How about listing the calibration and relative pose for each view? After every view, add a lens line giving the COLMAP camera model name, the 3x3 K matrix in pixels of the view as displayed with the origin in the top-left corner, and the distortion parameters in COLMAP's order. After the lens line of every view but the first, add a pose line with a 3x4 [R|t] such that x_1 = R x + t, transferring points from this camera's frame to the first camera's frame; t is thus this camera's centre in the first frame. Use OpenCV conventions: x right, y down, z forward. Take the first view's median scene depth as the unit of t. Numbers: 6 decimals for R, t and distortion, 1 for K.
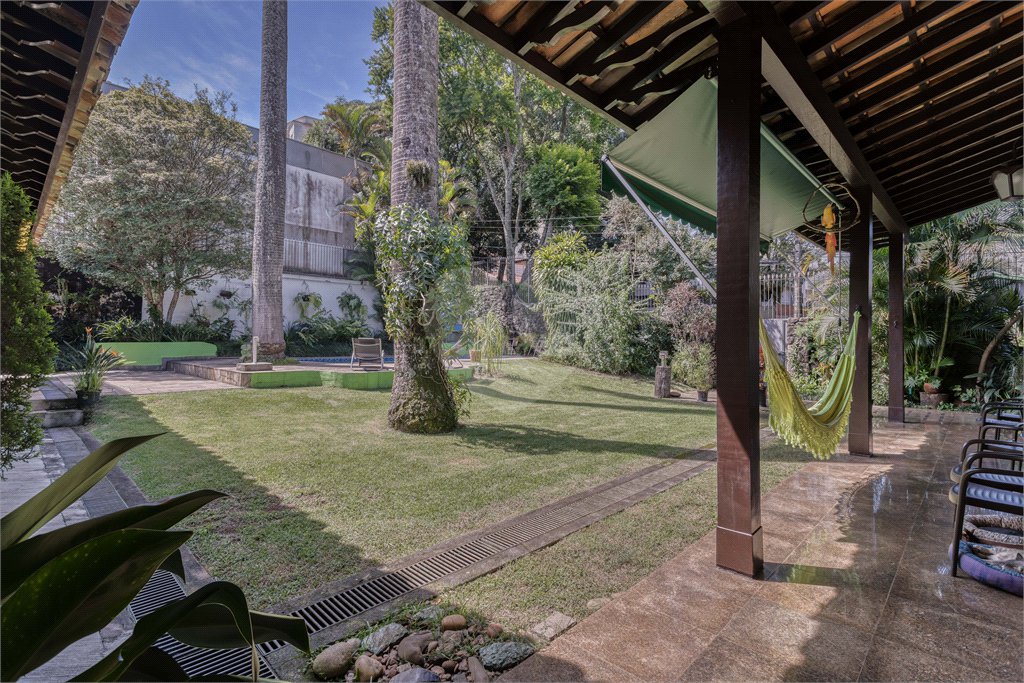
lens RADIAL K [[490.6, 0, 507.4], [0, 490.6, 335.4], [0, 0, 1]] dist [0.002784, 0.001107]
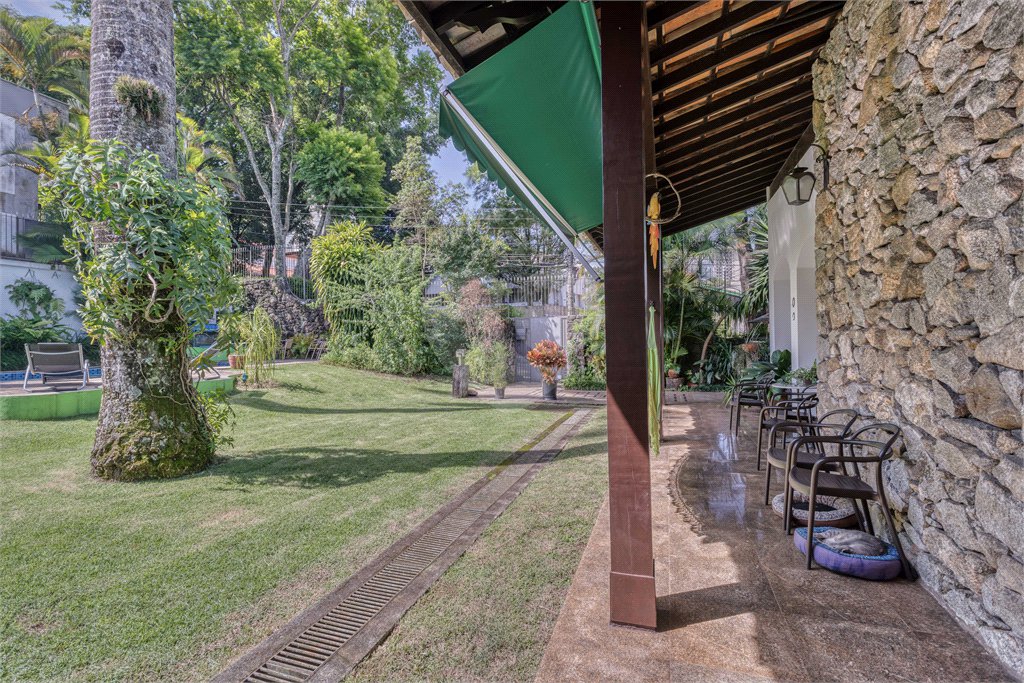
lens RADIAL K [[483.3, 0, 509.3], [0, 483.3, 335.5], [0, 0, 1]] dist [0.000159, 0.005167]
pose [[0.898720, -0.016410, 0.438215, -0.012511], [0.016098, 0.999861, 0.004426, 0.002039], [-0.438227, 0.003076, 0.898859, 0.100560]]
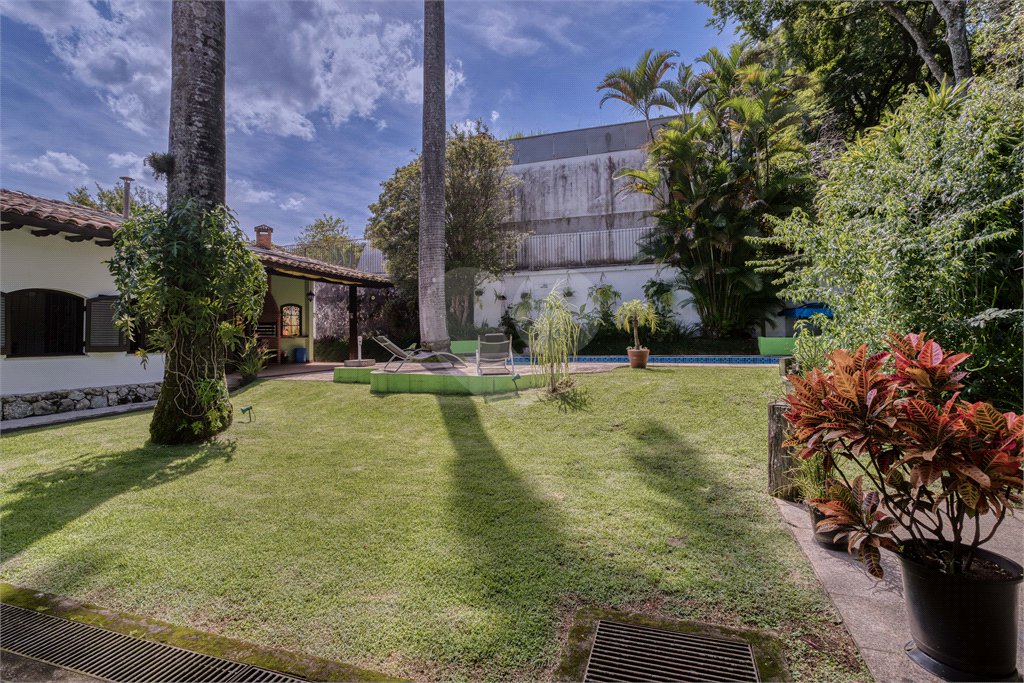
lens RADIAL K [[490.6, 0, 507.4], [0, 490.6, 335.4], [0, 0, 1]] dist [0.002784, 0.001107]
pose [[0.427223, -0.021181, -0.903898, 0.500313], [0.029035, 0.999531, -0.009699, 0.015507], [0.903680, -0.022101, 0.427638, 0.625815]]
